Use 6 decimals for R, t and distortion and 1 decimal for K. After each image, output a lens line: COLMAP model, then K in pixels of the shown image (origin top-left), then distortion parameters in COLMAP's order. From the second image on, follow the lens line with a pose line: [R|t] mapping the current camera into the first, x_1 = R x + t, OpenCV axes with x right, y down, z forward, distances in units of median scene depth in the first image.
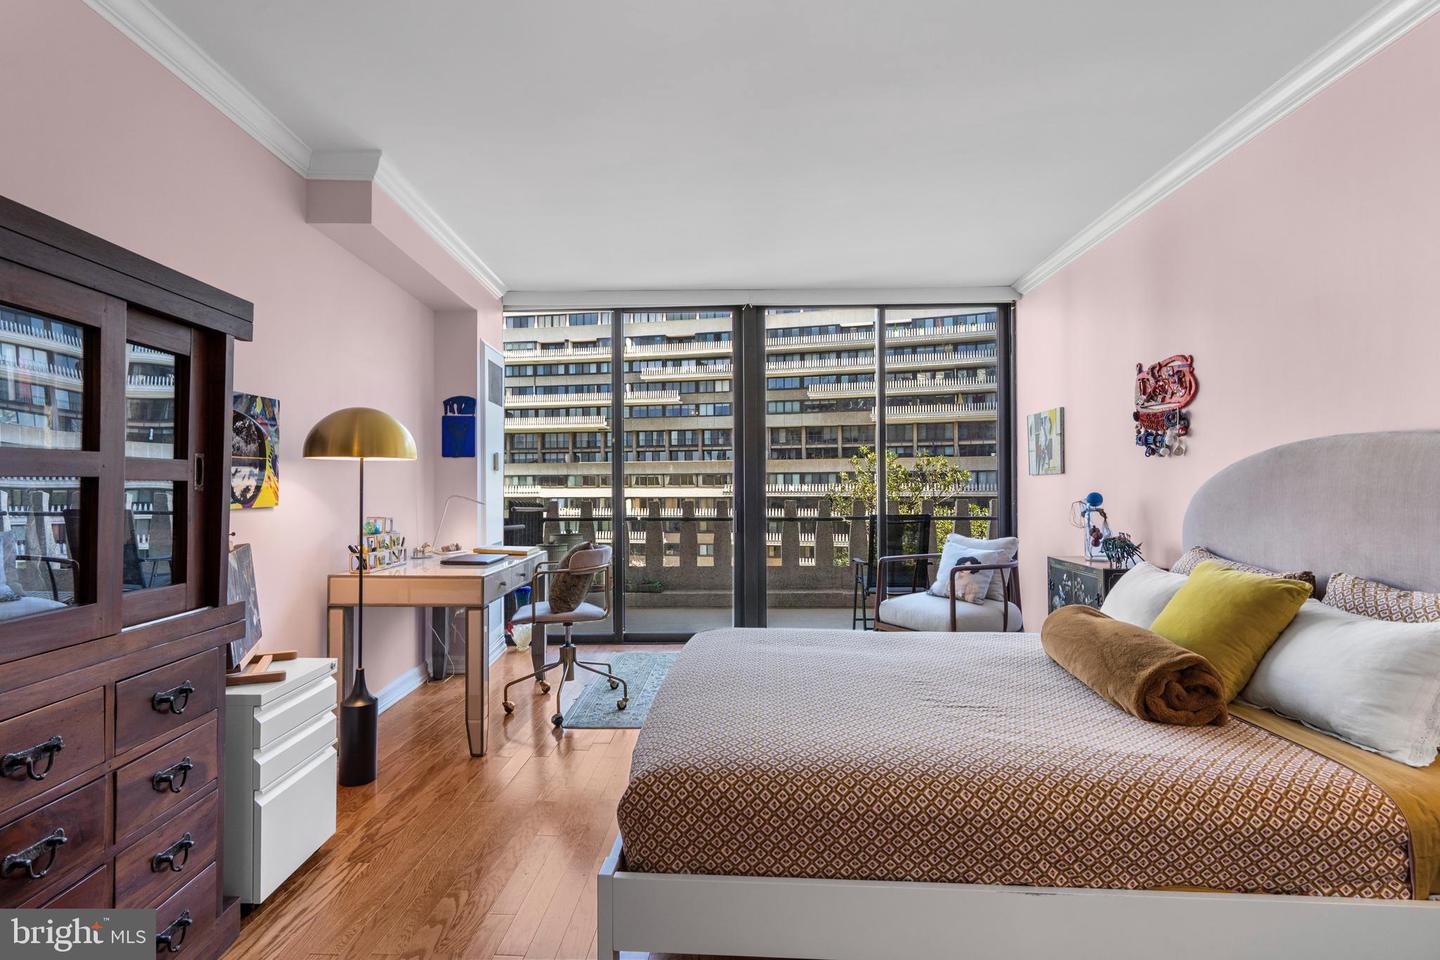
lens RADIAL K [[674.7, 0, 715.7], [0, 674.7, 478.5], [0, 0, 1]] dist [0.000988, 0.001226]
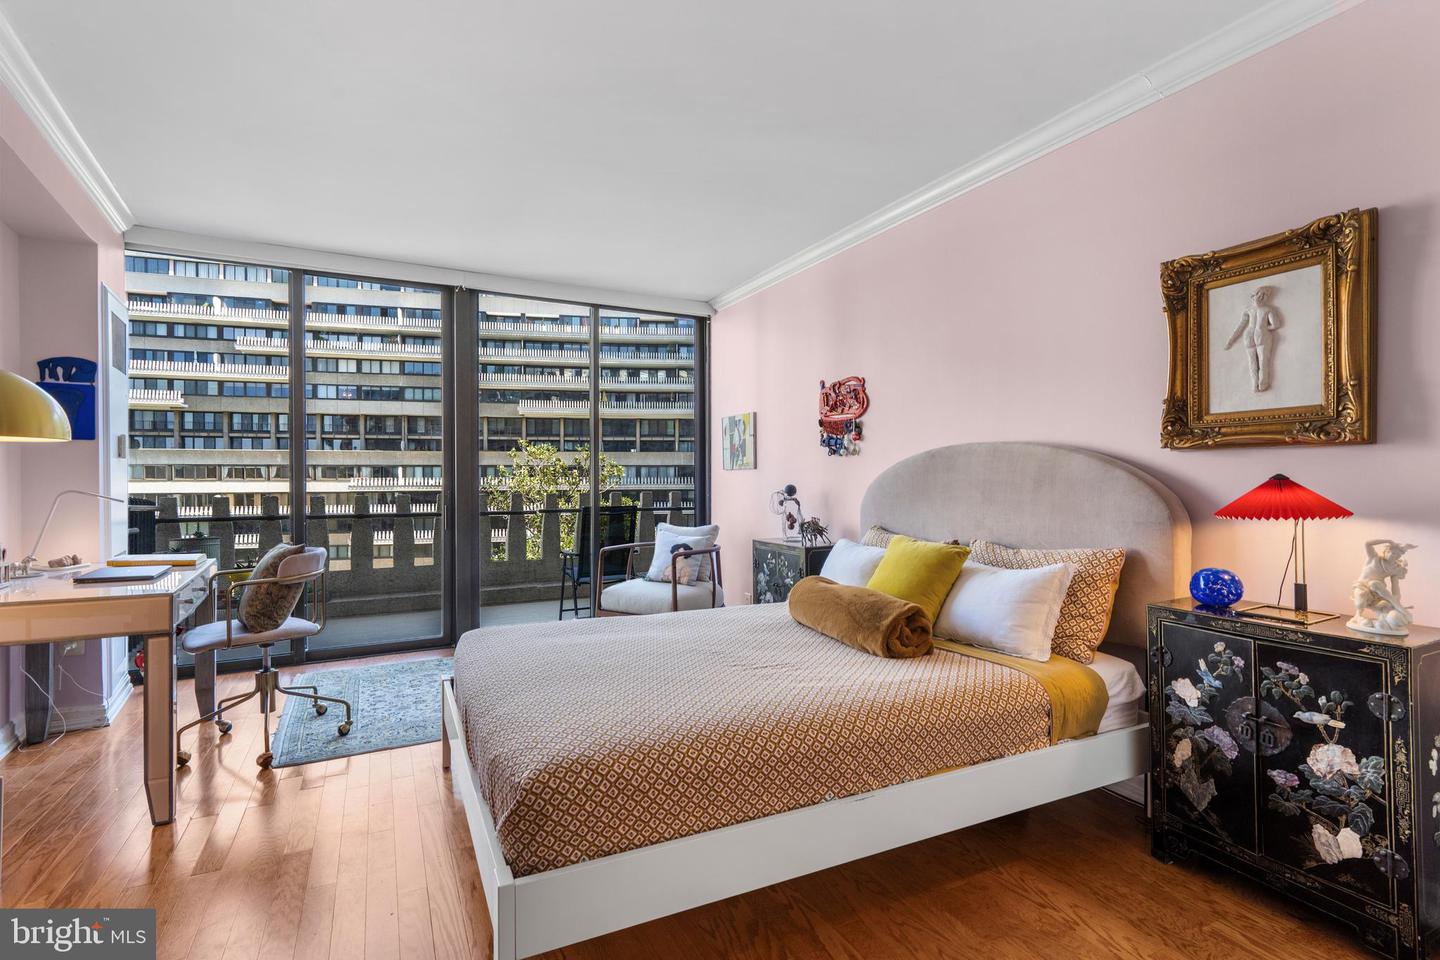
lens RADIAL K [[685.1, 0, 687.6], [0, 685.1, 478.0], [0, 0, 1]] dist [0.000203, 0.000524]
pose [[0.874782, 0.002896, 0.484508, -0.187832], [-0.006872, 0.999956, 0.006431, 0.002056], [-0.484468, -0.008955, 0.874763, 0.015807]]
